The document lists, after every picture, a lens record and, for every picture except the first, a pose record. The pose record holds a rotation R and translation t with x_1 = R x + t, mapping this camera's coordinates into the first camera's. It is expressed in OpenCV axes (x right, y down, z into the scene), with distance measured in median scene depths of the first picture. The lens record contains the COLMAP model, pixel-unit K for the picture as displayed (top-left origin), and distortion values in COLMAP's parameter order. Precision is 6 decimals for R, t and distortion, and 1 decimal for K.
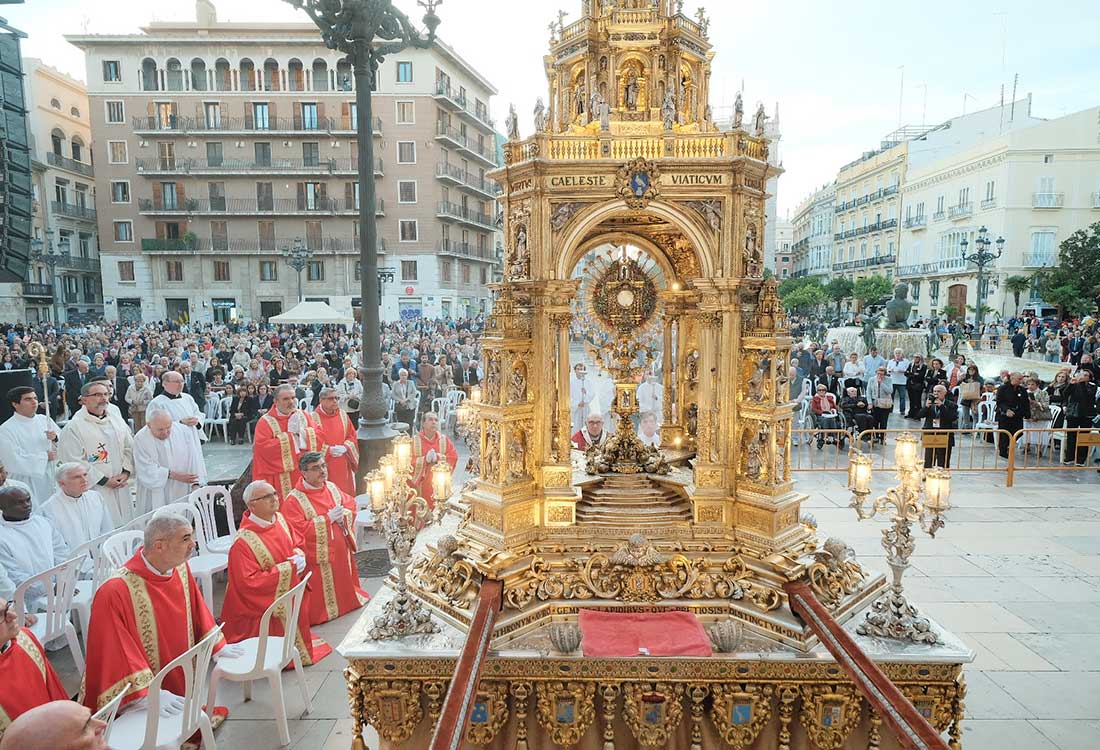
lens RADIAL K [[637.4, 0, 550.0], [0, 637.4, 375.0], [0, 0, 1]] dist [0.028587, 0.000021]
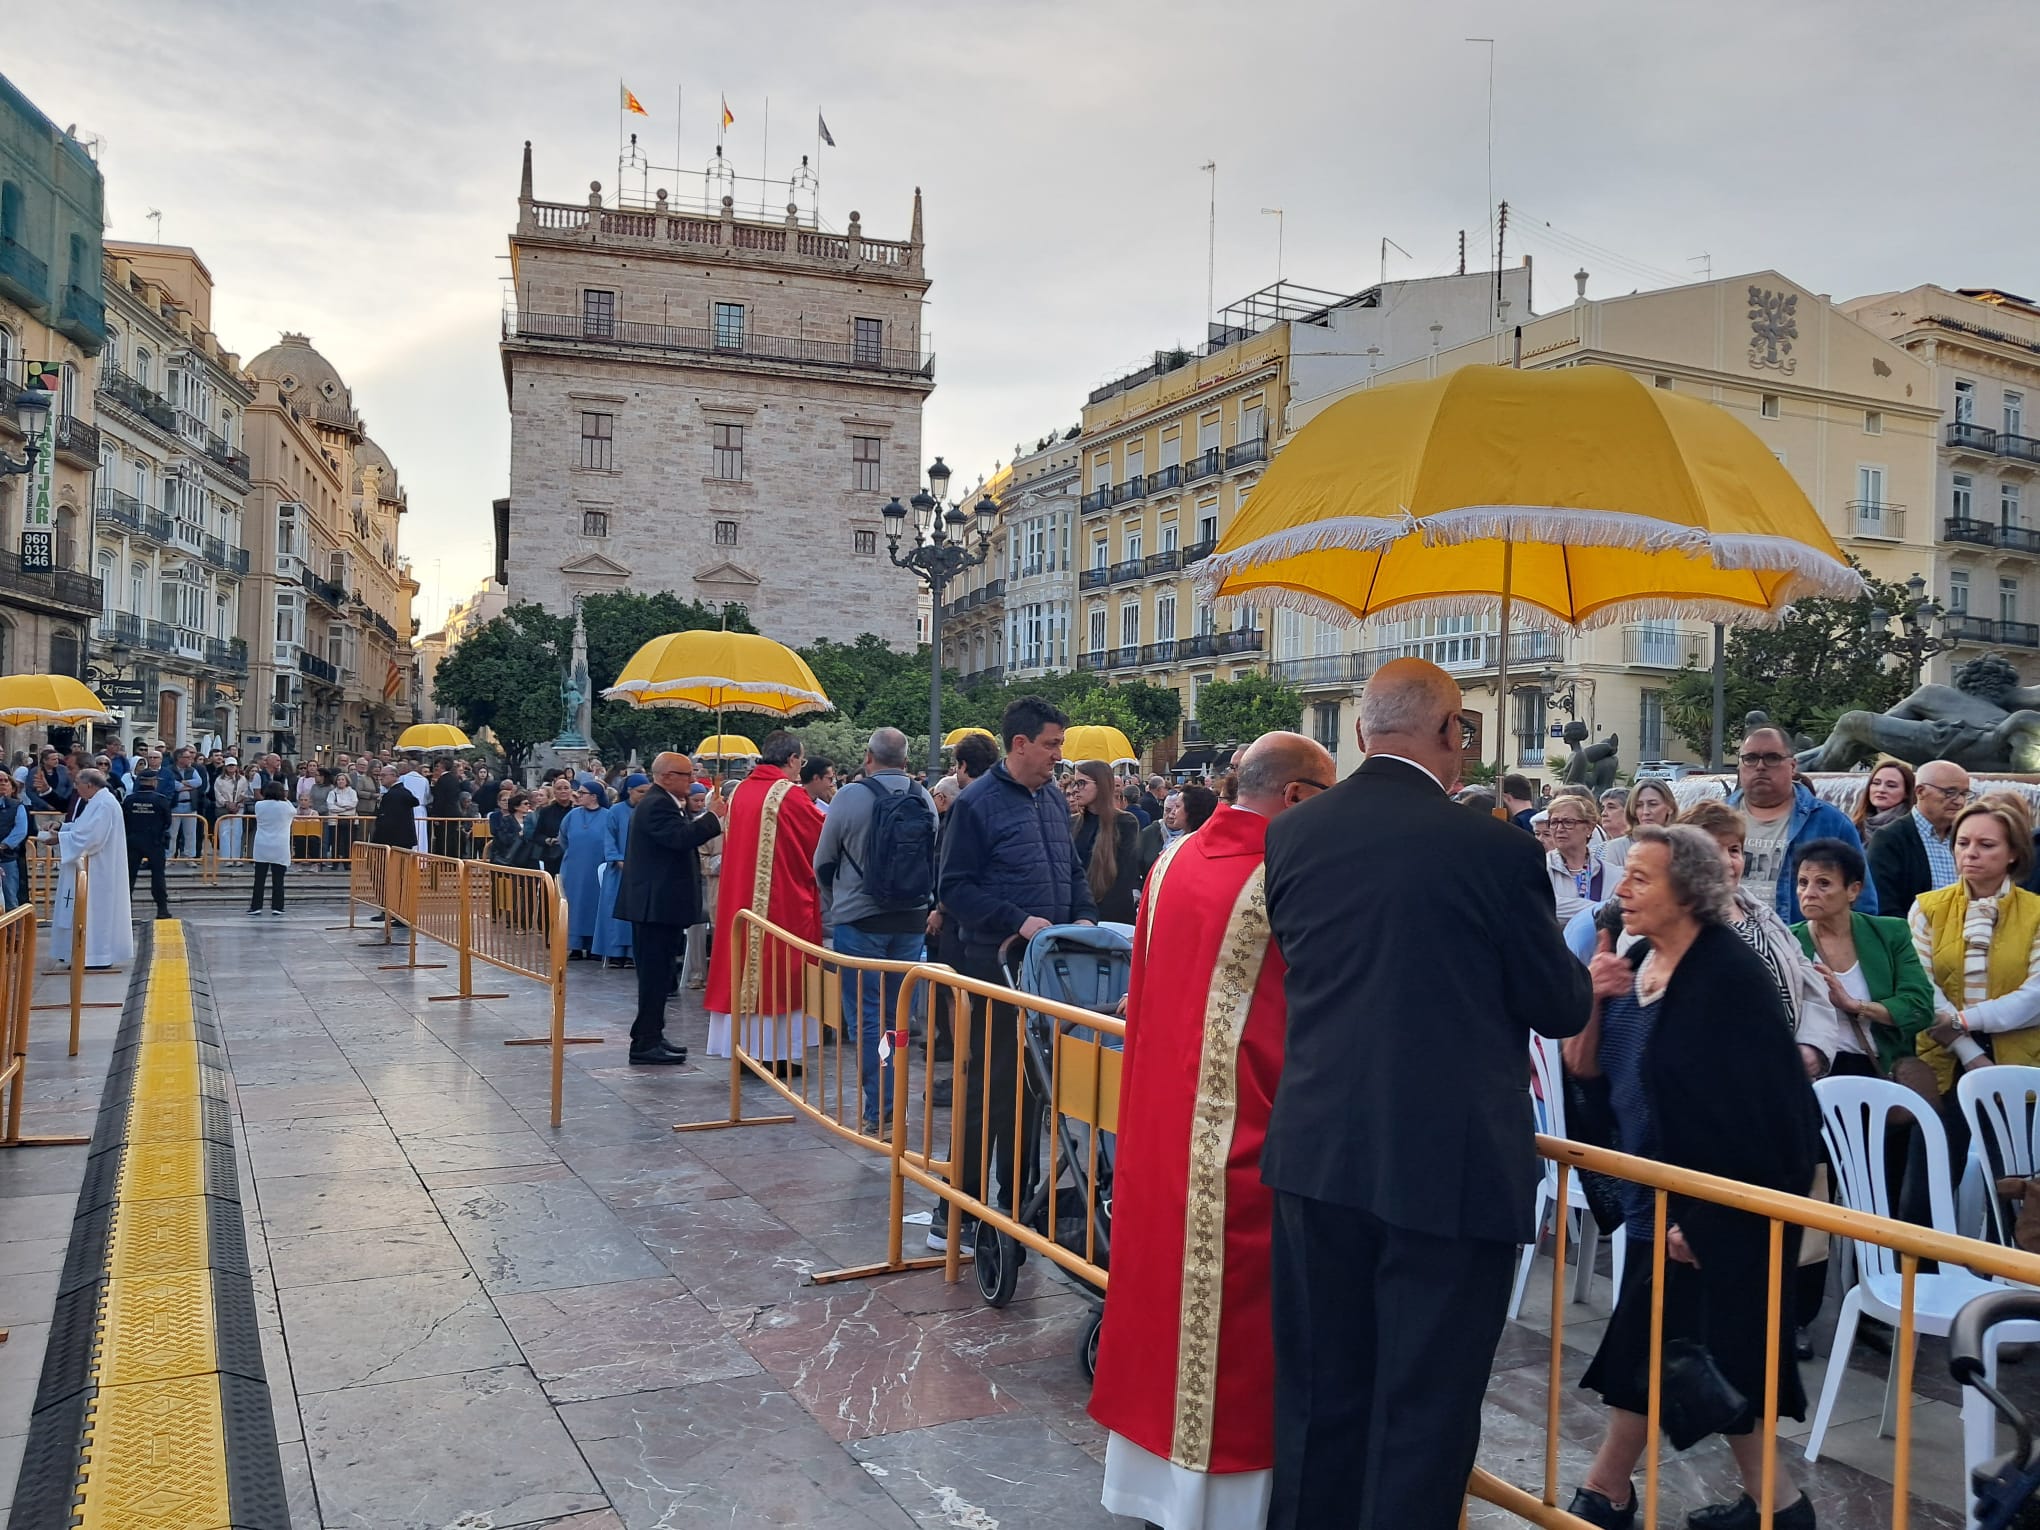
lens RADIAL K [[1629.2, 0, 1020.0], [0, 1629.2, 765.0], [0, 0, 1]] dist [0.023780, 0.004899]
pose [[0.887343, 0.031084, 0.460062, 0.001637], [0.026027, 0.992758, -0.117276, -0.011634], [-0.460375, 0.116038, 0.880108, 0.353537]]
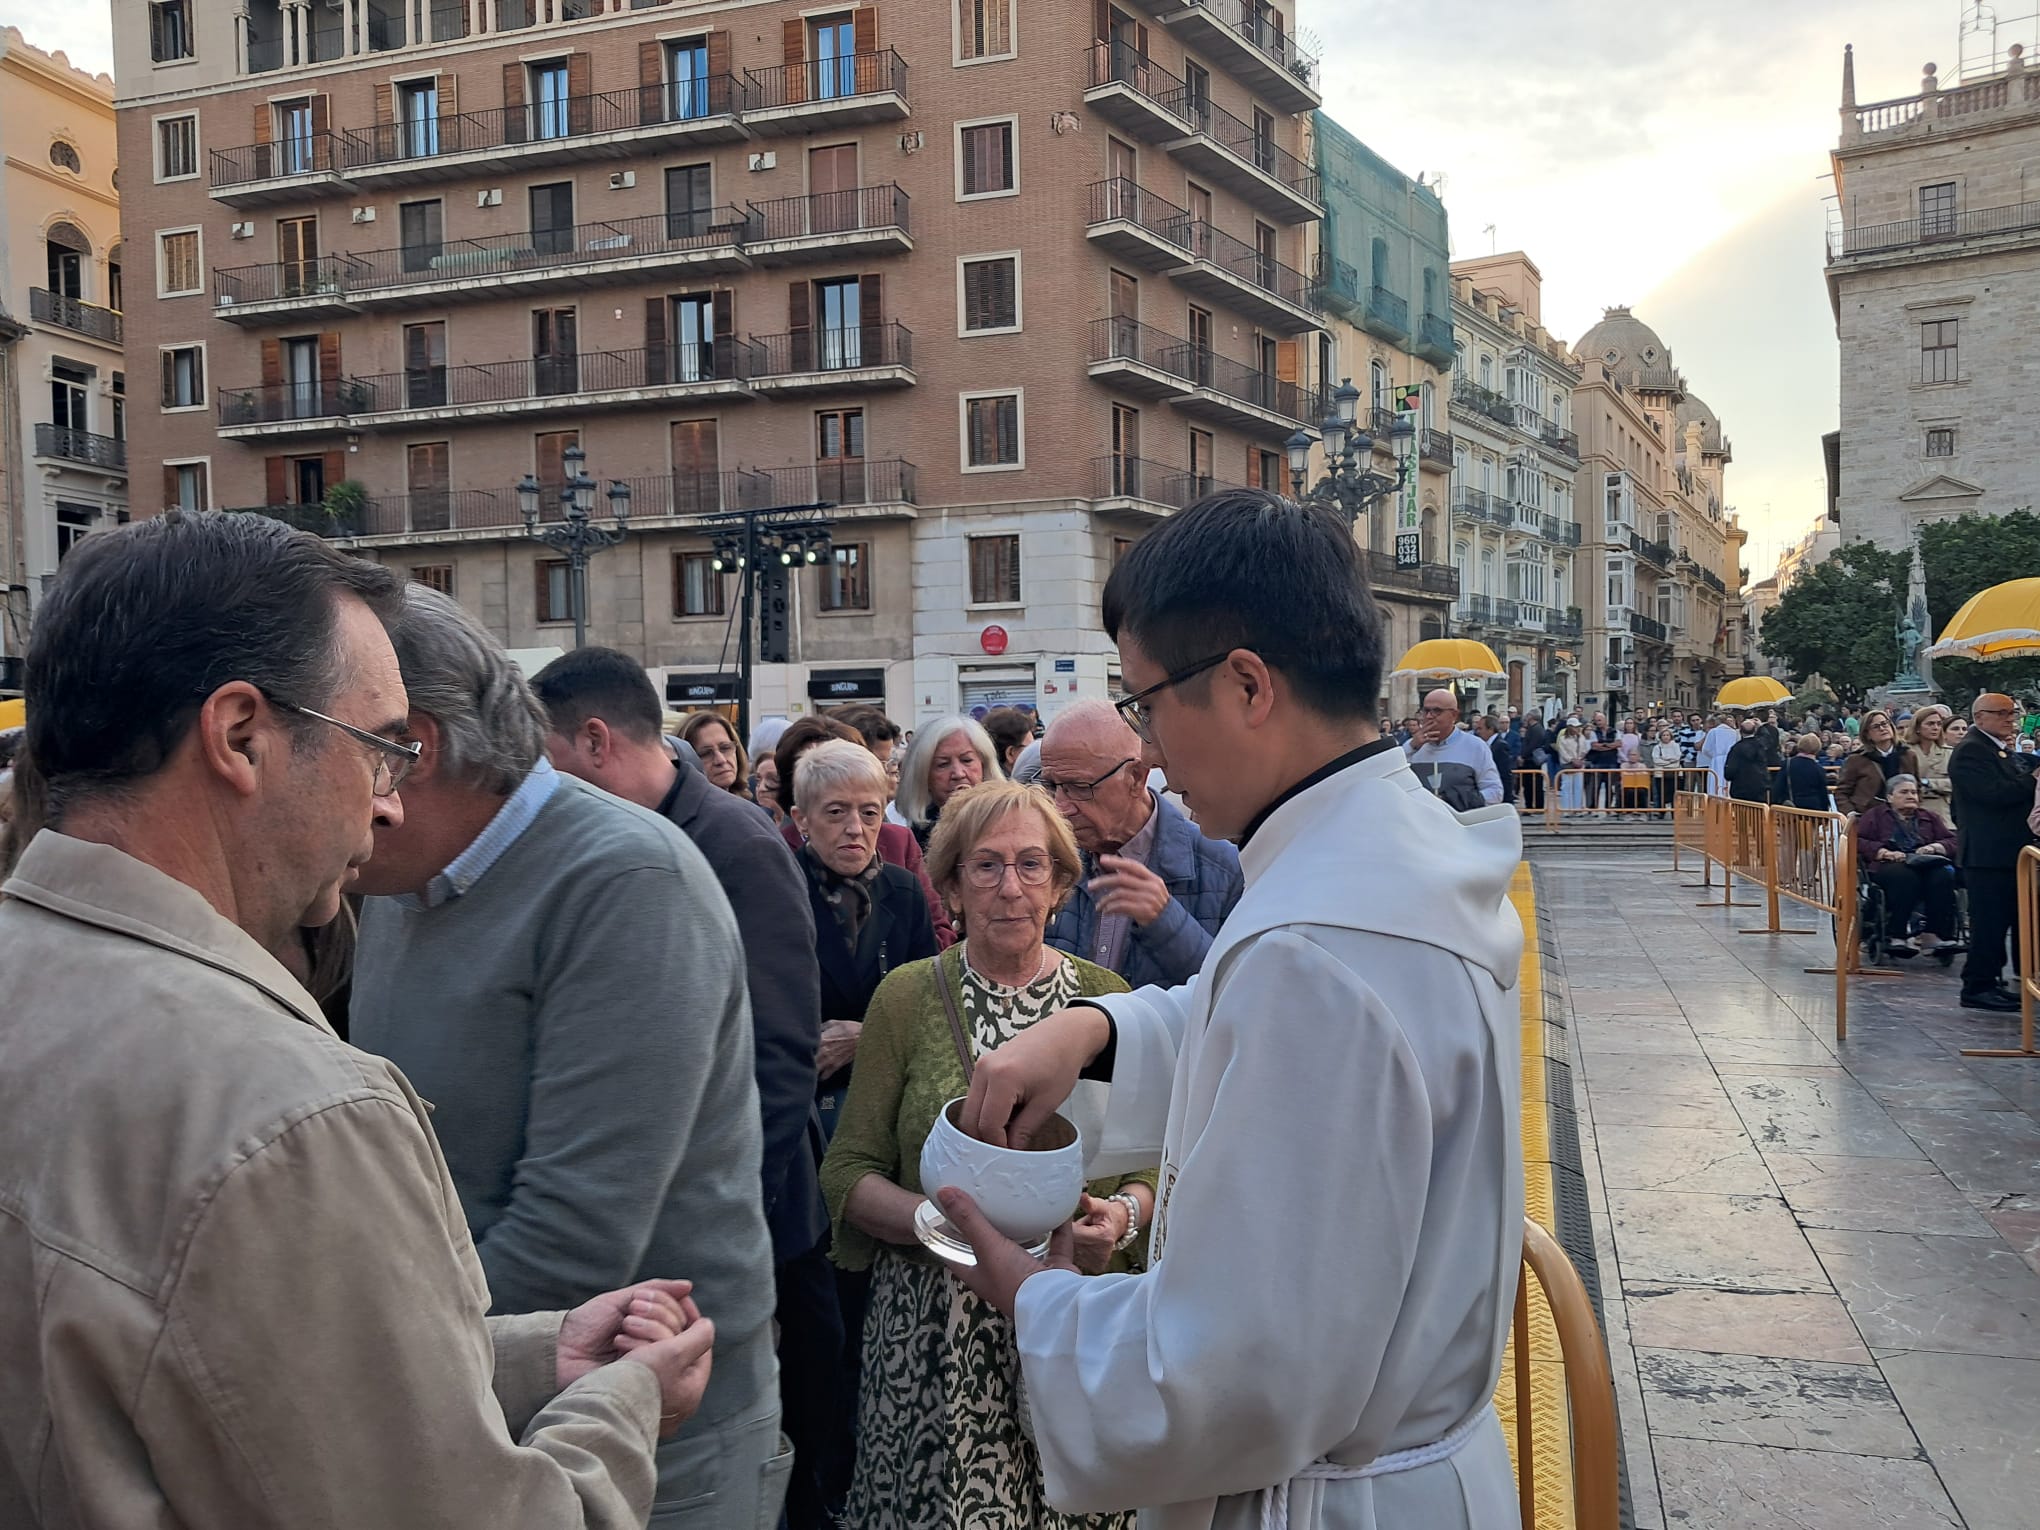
lens RADIAL K [[1638.9, 0, 1022.9], [0, 1638.9, 800.6], [0, 0, 1]] dist [-0.012187, 0.023976]
pose [[0.956332, -0.005619, -0.292229, 0.003291], [-0.016202, 0.997259, -0.072196, -0.008213], [0.291834, 0.073778, 0.953619, 0.324889]]
